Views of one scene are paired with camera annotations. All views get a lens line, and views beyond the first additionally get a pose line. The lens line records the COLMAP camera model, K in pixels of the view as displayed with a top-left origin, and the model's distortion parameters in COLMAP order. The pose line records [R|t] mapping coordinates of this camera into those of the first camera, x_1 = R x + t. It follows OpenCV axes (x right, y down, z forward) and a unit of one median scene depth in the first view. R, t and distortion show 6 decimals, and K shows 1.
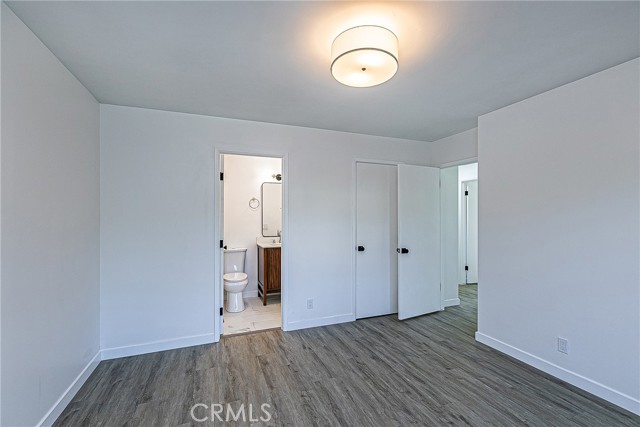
lens RADIAL K [[283.9, 0, 316.5], [0, 283.9, 215.1], [0, 0, 1]] dist [0.009623, -0.001184]
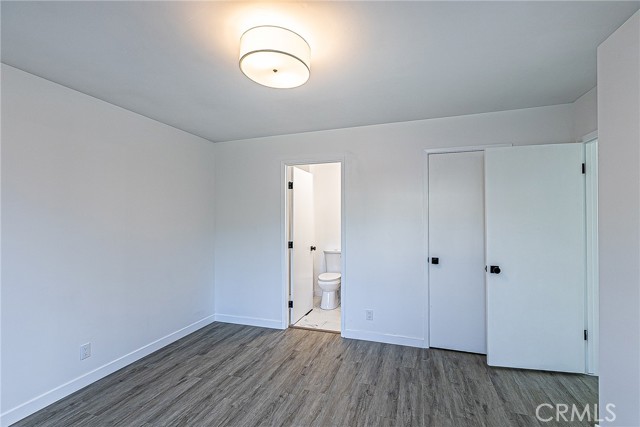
lens RADIAL K [[283.9, 0, 318.1], [0, 283.9, 214.5], [0, 0, 1]] dist [0.009623, -0.001184]
pose [[0.768124, -0.011863, -0.640191, 0.519199], [0.007423, 0.999926, -0.009623, -0.009676], [0.640258, 0.002640, 0.768155, 0.208138]]
